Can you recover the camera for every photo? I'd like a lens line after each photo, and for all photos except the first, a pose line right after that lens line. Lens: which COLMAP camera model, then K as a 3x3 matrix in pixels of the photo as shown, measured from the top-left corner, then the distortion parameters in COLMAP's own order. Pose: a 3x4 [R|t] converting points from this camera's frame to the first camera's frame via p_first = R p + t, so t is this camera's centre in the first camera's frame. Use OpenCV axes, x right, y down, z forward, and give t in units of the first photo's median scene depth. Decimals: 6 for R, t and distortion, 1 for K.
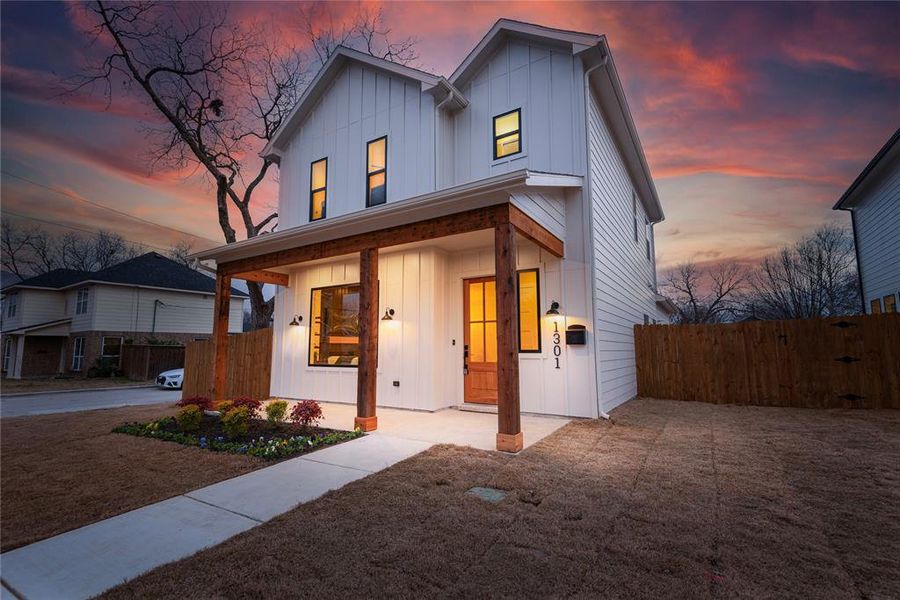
lens RADIAL K [[416.8, 0, 446.0], [0, 416.8, 296.8], [0, 0, 1]] dist [0.009289, -0.007291]
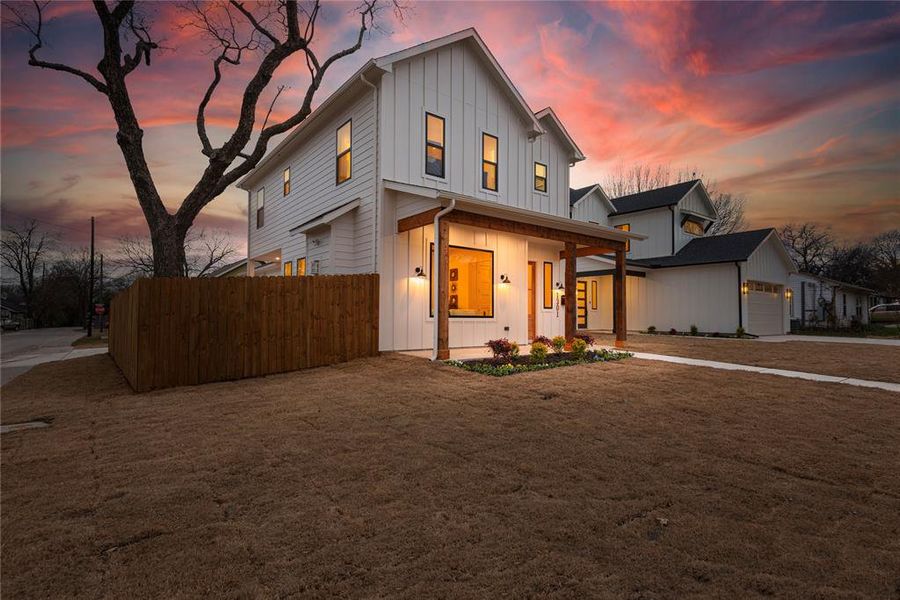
lens RADIAL K [[441.6, 0, 455.5], [0, 441.6, 300.7], [0, 0, 1]] dist [-0.001510, -0.000048]
pose [[0.321867, 0.039423, 0.945964, -1.436867], [-0.126778, 0.991930, 0.001798, 0.121158], [-0.938259, -0.120506, 0.324267, 0.622130]]
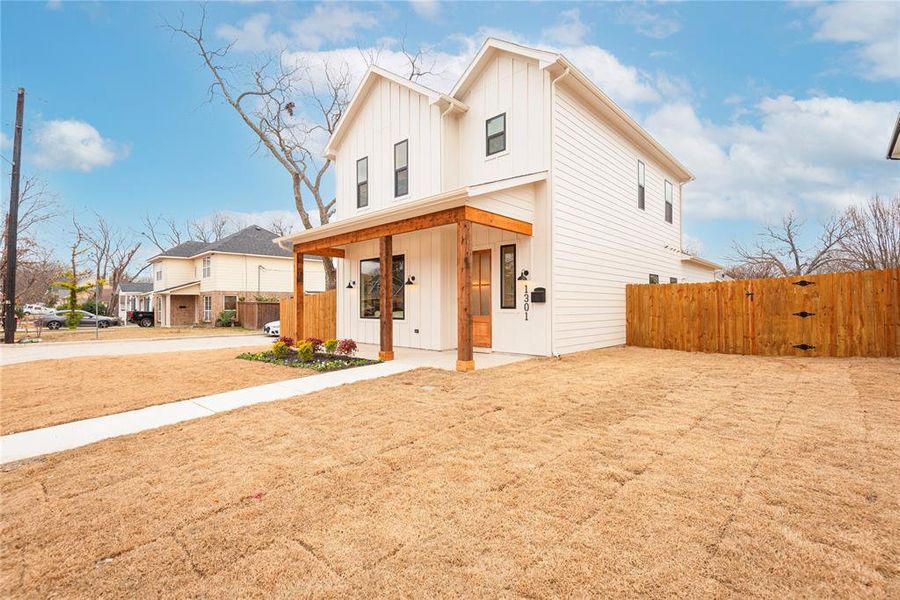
lens RADIAL K [[416.8, 0, 442.4], [0, 416.8, 299.3], [0, 0, 1]] dist [0.009289, -0.007291]
pose [[0.980134, -0.003702, -0.198299, 0.211993], [0.025865, 0.993674, 0.109289, -0.037399], [0.196640, -0.112246, 0.974029, -0.273318]]
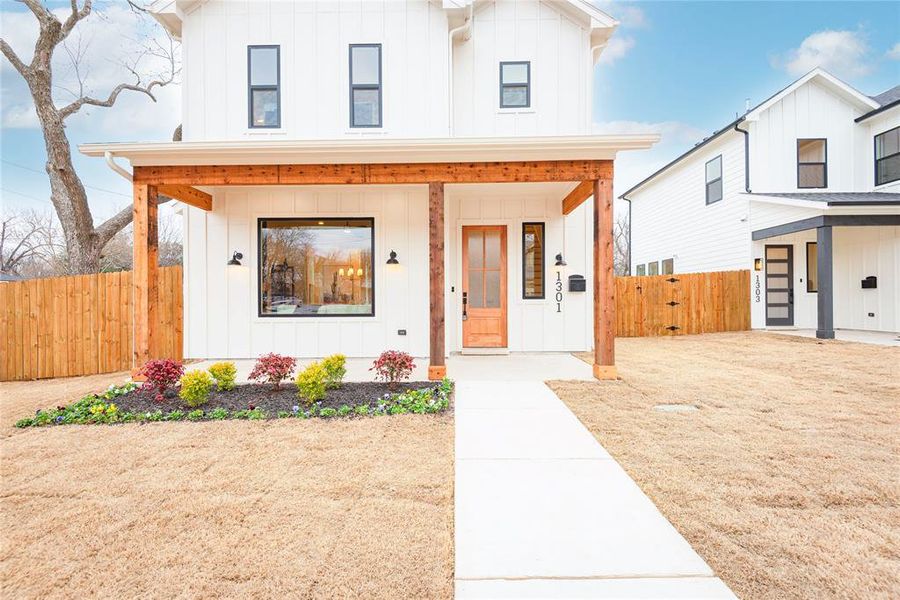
lens RADIAL K [[416.8, 0, 454.1], [0, 416.8, 298.6], [0, 0, 1]] dist [0.009289, -0.007291]
pose [[0.846014, 0.000410, 0.533161, -0.465766], [-0.063225, 0.993021, 0.099561, 0.030410], [-0.529399, -0.117939, 0.840135, 0.150887]]
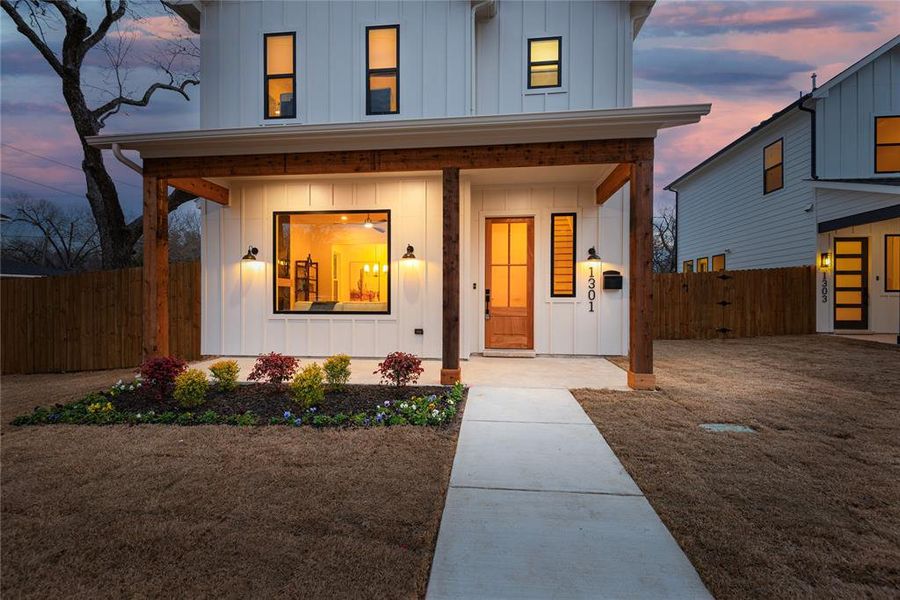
lens RADIAL K [[416.8, 0, 452.9], [0, 416.8, 298.3], [0, 0, 1]] dist [0.009289, -0.007291]
pose [[0.892017, 0.003778, 0.451986, -0.406931], [-0.060401, 0.991993, 0.110912, 0.034327], [-0.447948, -0.126236, 0.885103, 0.184559]]
